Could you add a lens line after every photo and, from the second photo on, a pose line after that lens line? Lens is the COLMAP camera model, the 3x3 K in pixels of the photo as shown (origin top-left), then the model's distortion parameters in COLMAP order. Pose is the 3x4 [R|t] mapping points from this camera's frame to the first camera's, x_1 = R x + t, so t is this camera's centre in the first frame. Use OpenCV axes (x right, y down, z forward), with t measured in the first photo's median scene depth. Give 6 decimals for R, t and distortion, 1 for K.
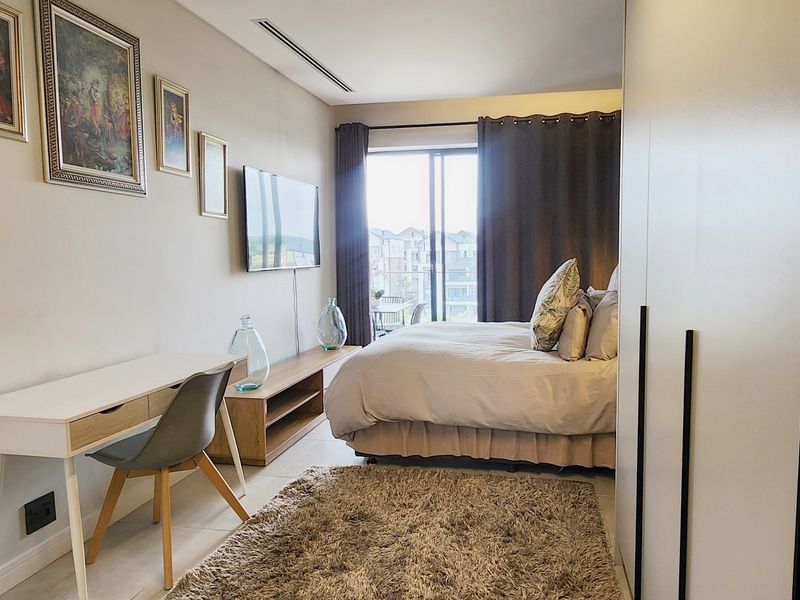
lens RADIAL K [[560.8, 0, 411.1], [0, 560.8, 301.8], [0, 0, 1]] dist [0.001512, -0.002809]
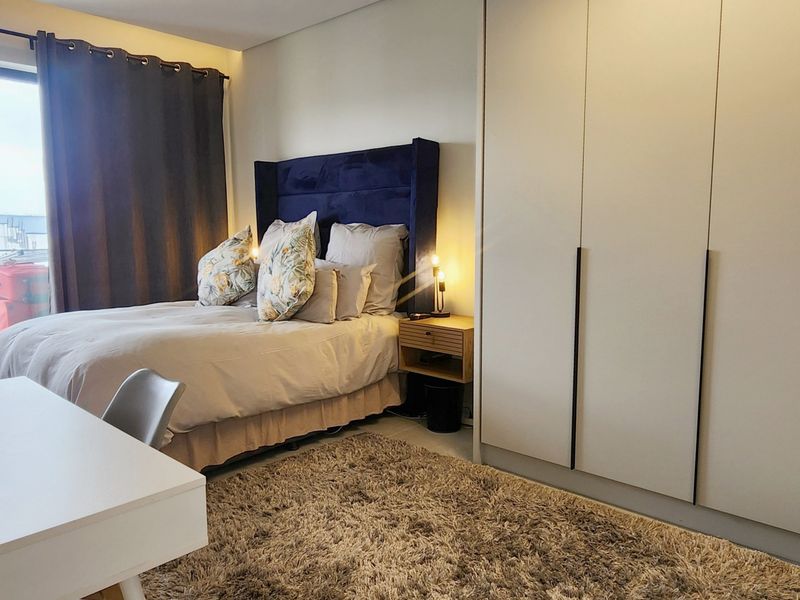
lens RADIAL K [[619.0, 0, 447.7], [0, 619.0, 299.3], [0, 0, 1]] dist [-0.015346, 0.000325]
pose [[0.485025, -0.092699, 0.869573, -0.596553], [0.073681, 0.995162, 0.064990, 0.005422], [-0.871391, 0.032549, 0.489509, 0.276574]]
